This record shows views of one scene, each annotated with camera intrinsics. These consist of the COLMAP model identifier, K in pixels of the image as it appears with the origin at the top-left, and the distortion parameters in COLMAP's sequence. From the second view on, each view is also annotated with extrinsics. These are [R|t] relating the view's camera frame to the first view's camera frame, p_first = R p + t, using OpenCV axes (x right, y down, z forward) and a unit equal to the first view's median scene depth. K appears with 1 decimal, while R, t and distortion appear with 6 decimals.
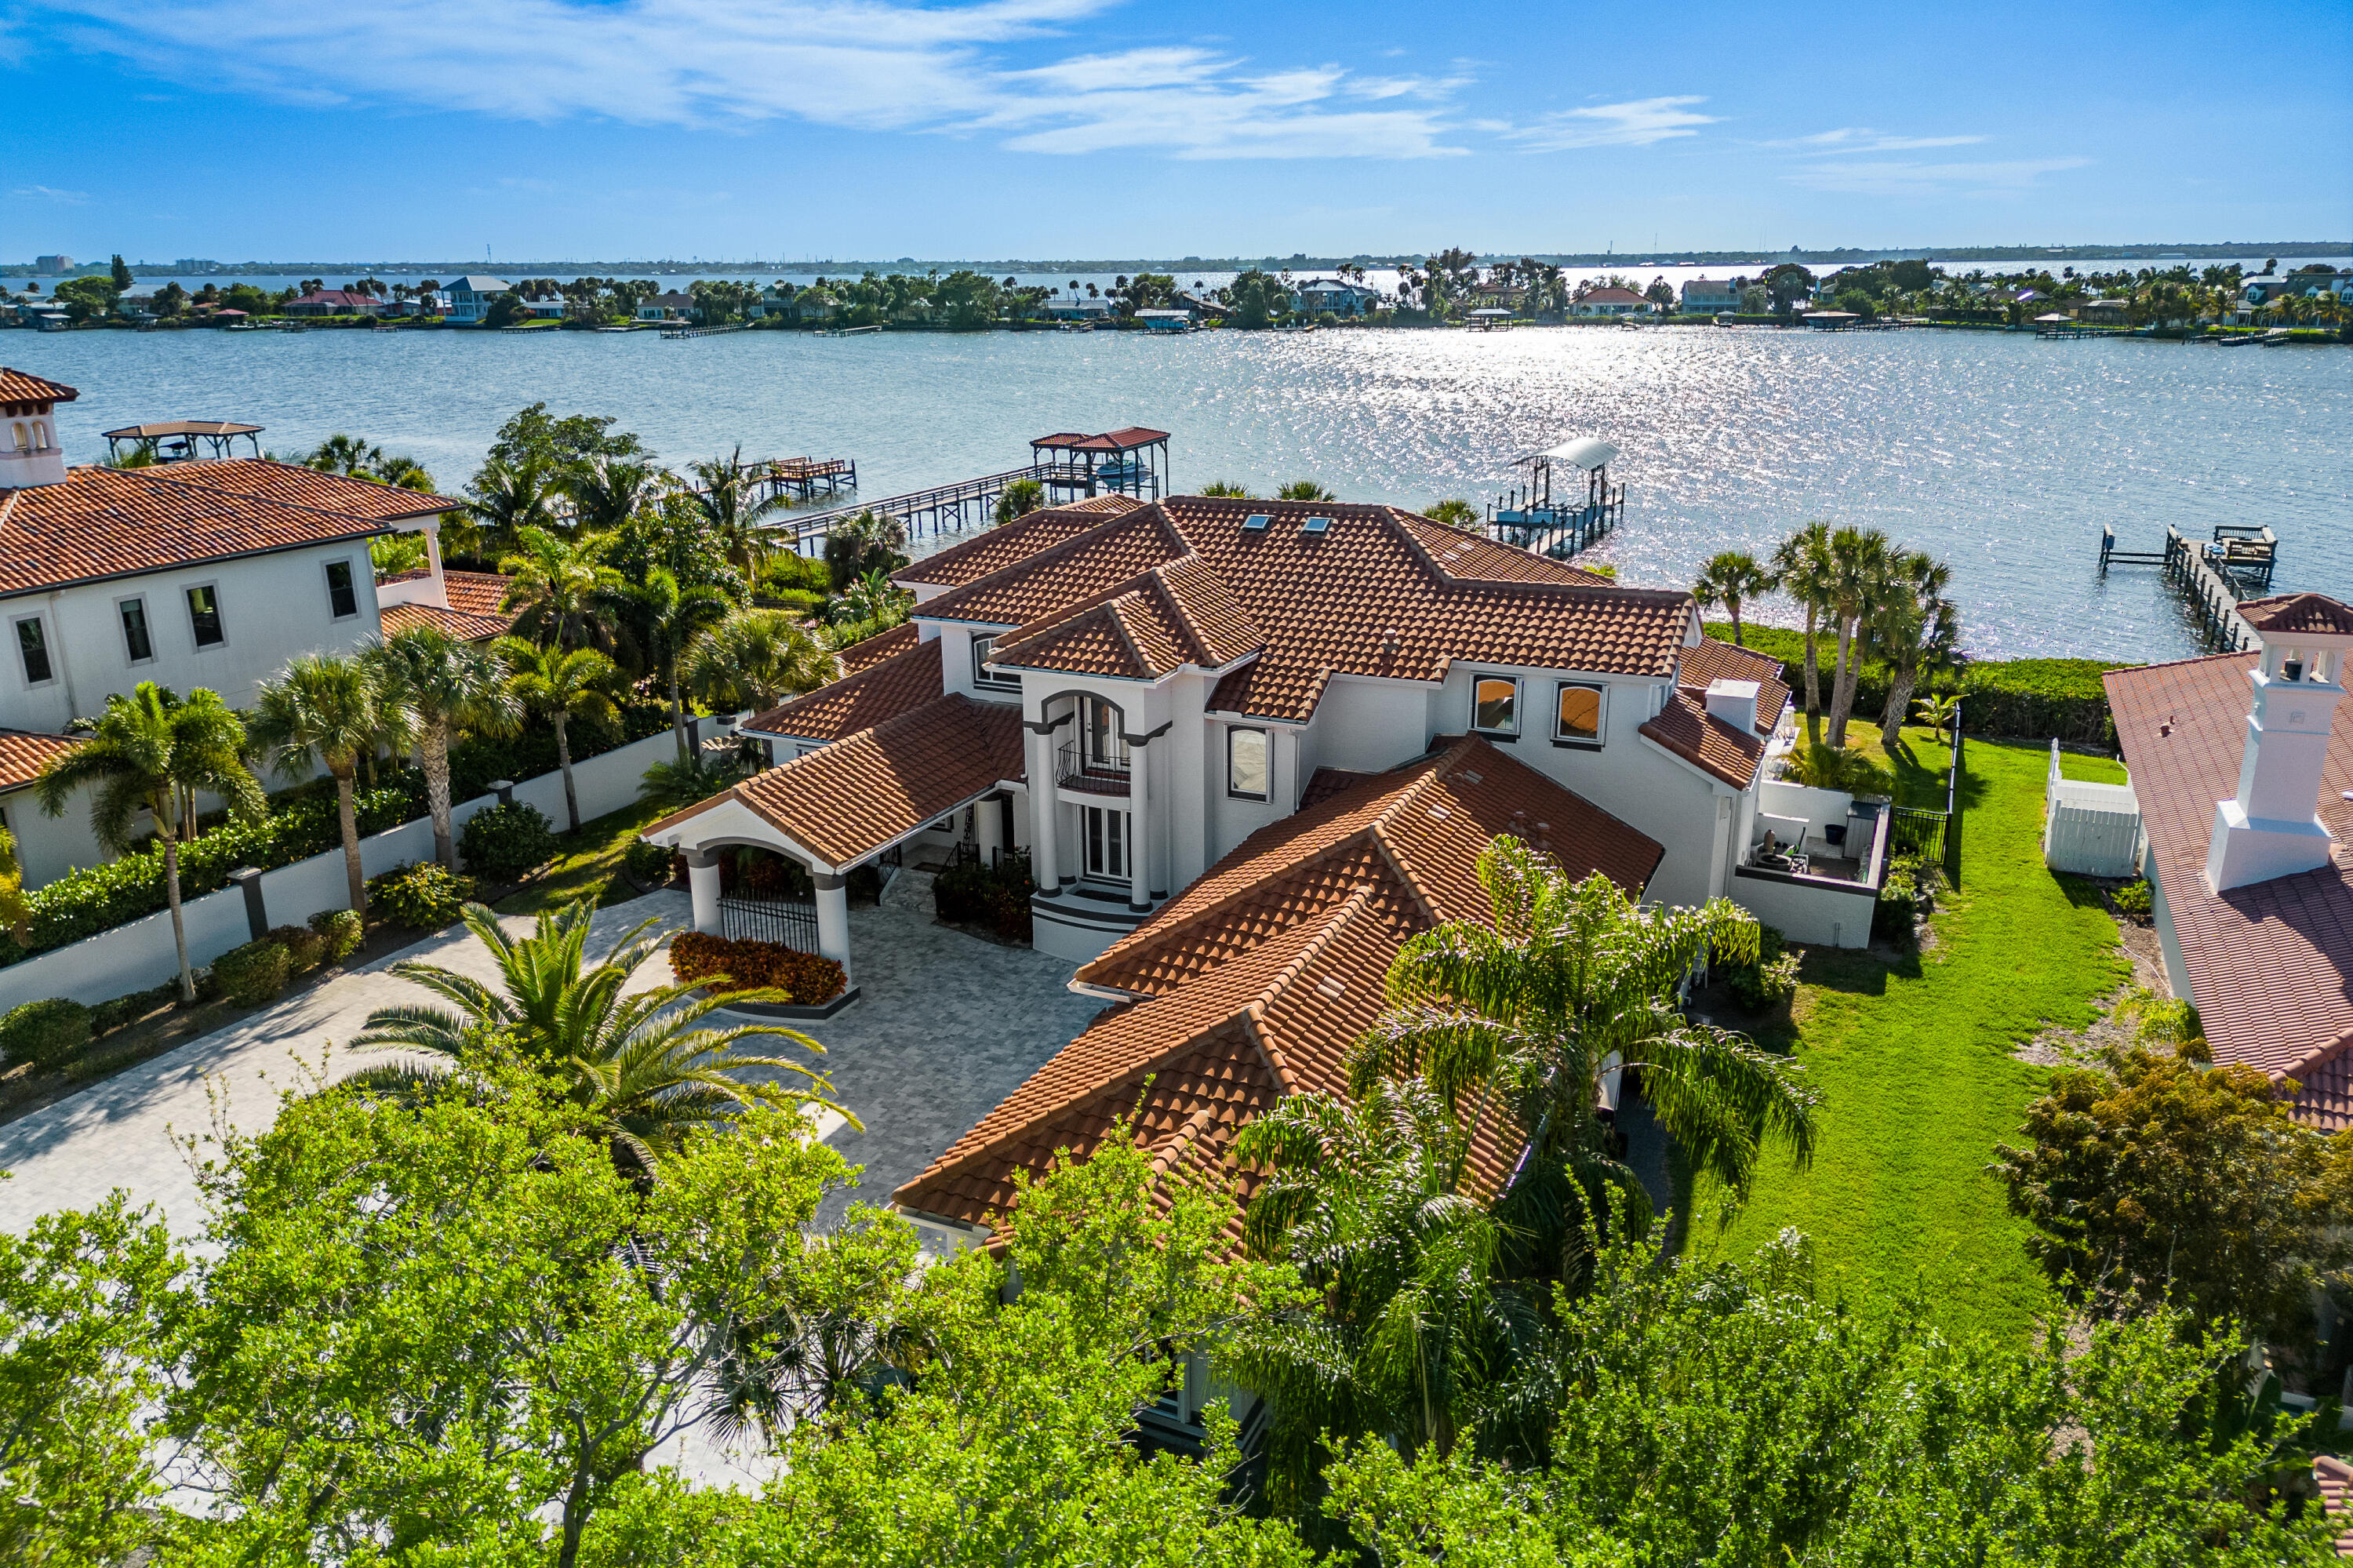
lens RADIAL K [[1644.3, 0, 1176.5], [0, 1644.3, 784.0], [0, 0, 1]] dist [0.086157, -0.101181]
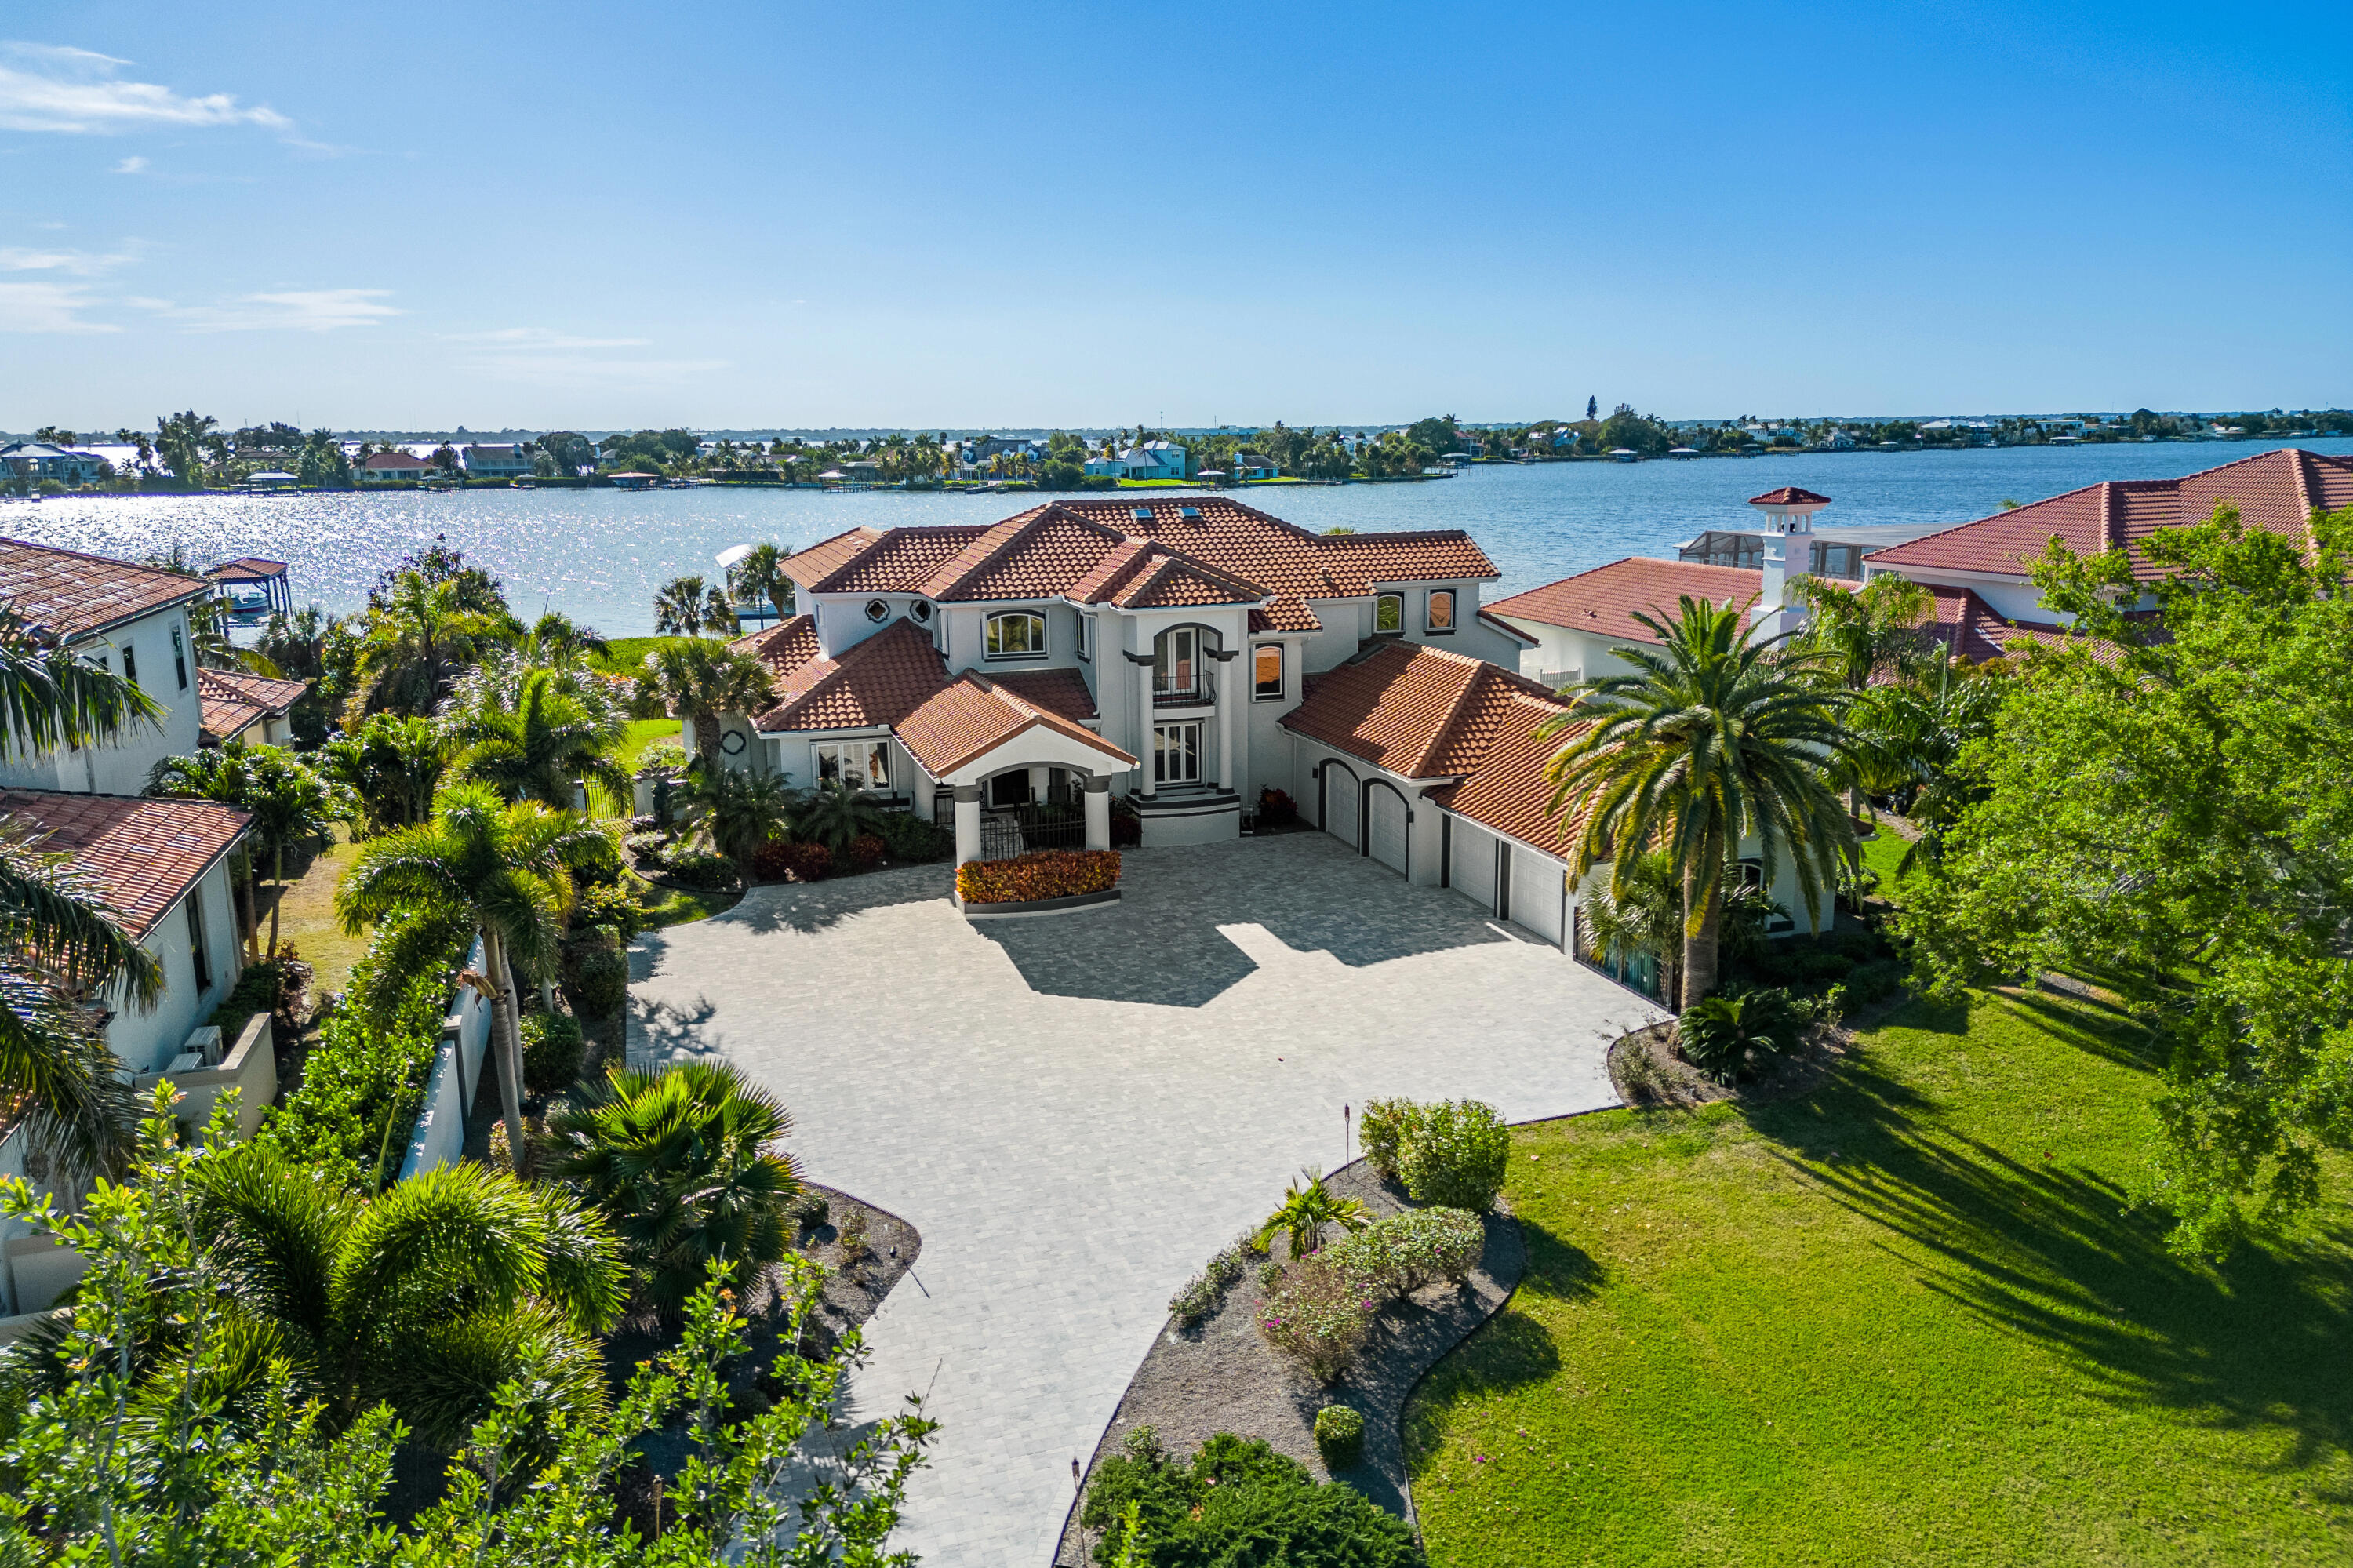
lens RADIAL K [[1644.3, 0, 1176.5], [0, 1644.3, 784.0], [0, 0, 1]] dist [0.086157, -0.101181]
pose [[0.733090, -0.141298, 0.665292, -0.117565], [0.208517, 0.977769, -0.022102, 0.011675], [-0.647379, 0.154927, 0.746256, 0.008281]]
